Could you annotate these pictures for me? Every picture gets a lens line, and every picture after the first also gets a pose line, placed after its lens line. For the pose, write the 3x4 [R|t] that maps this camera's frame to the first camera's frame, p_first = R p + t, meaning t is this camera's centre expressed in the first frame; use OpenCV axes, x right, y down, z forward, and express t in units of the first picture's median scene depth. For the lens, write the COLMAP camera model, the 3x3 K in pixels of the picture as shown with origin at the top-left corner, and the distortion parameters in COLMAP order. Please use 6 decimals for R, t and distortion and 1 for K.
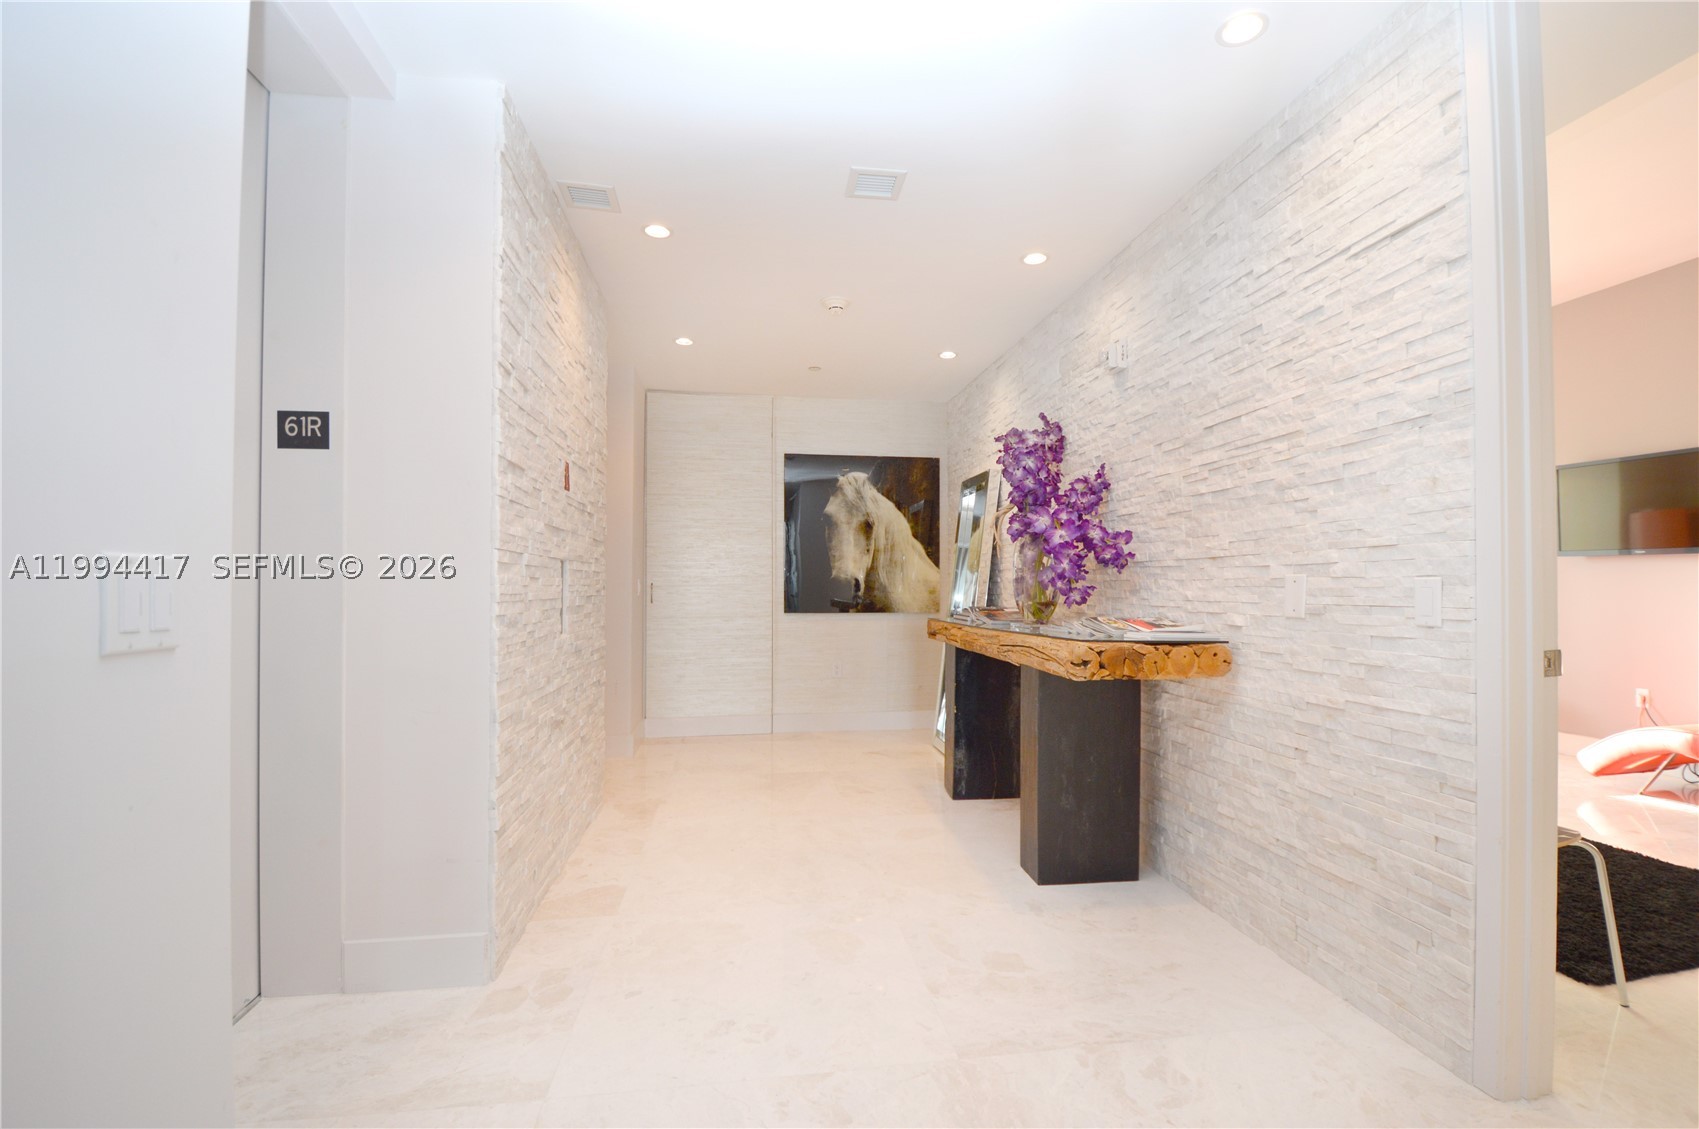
lens RADIAL K [[754.6, 0, 863.9], [0, 754.6, 574.6], [0, 0, 1]] dist [0.015428, -0.021367]
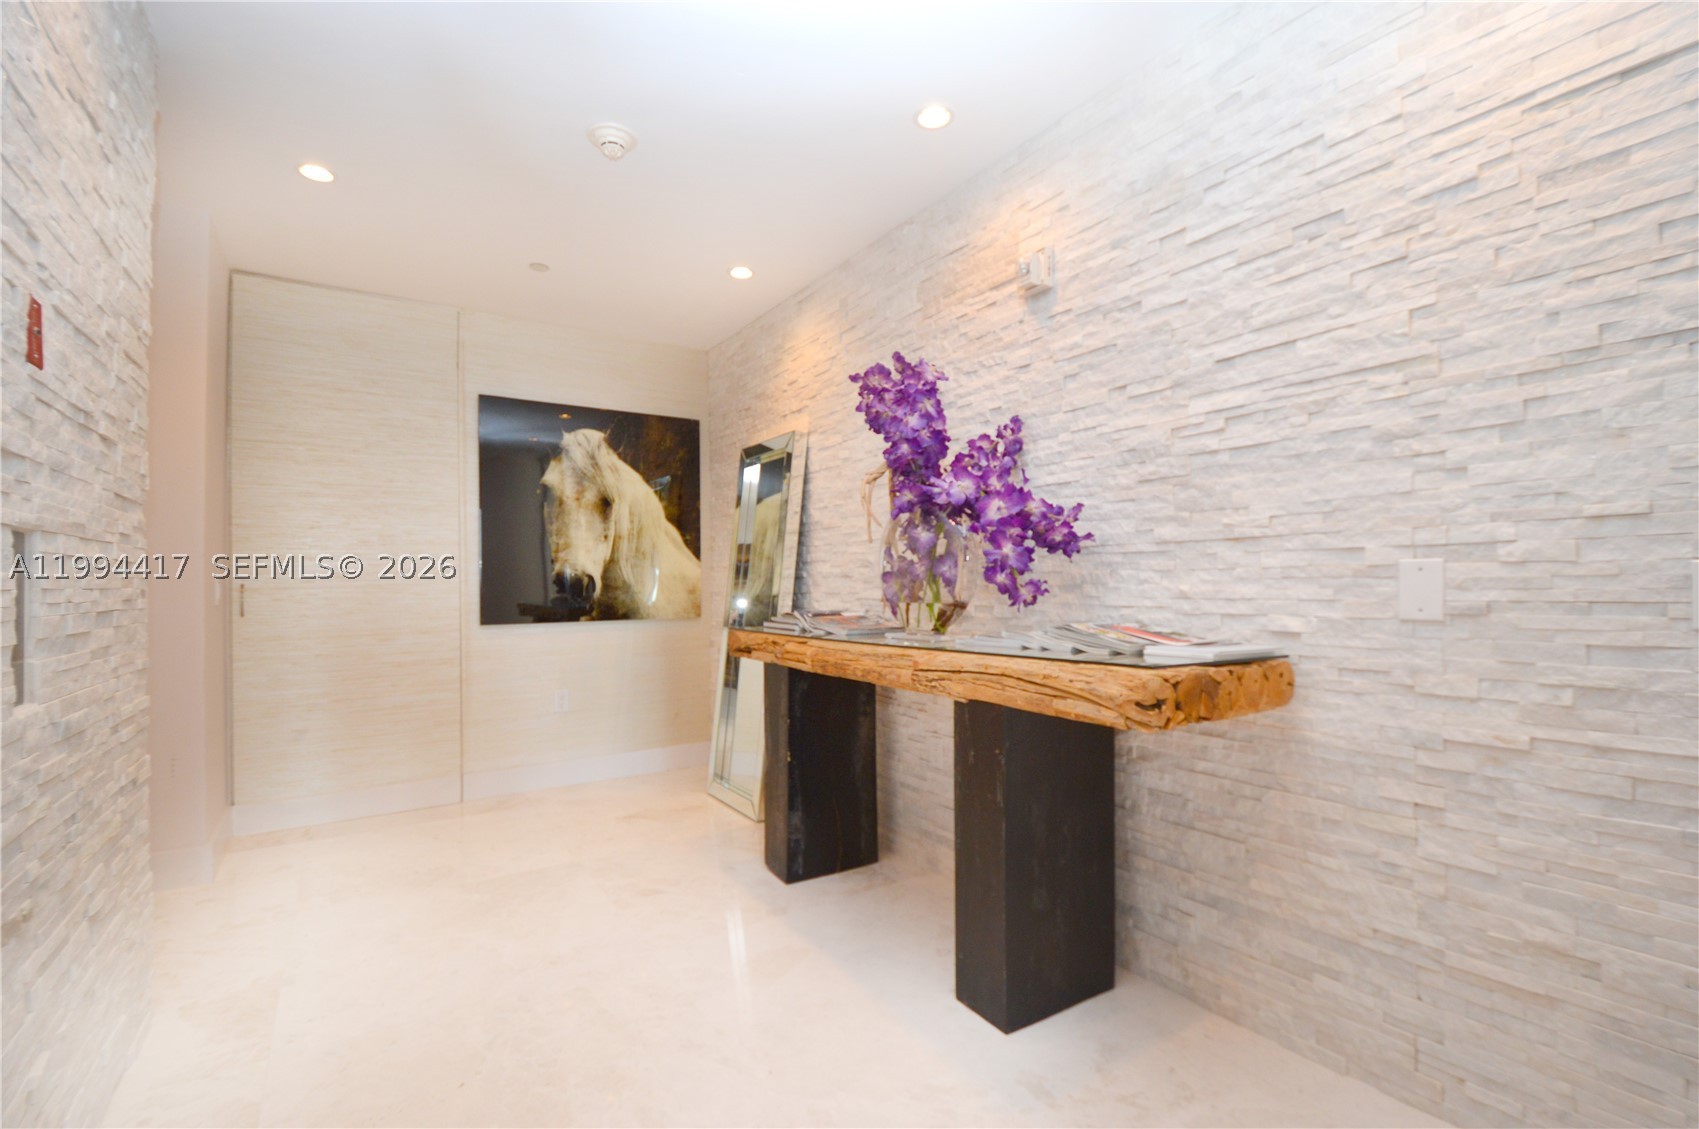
lens RADIAL K [[754.6, 0, 863.9], [0, 754.6, 574.6], [0, 0, 1]] dist [0.015428, -0.021367]
pose [[0.907811, -0.006723, 0.419327, -0.177692], [0.005282, 0.999975, 0.004599, 0.007391], [-0.419347, -0.001960, 0.907824, 0.519047]]
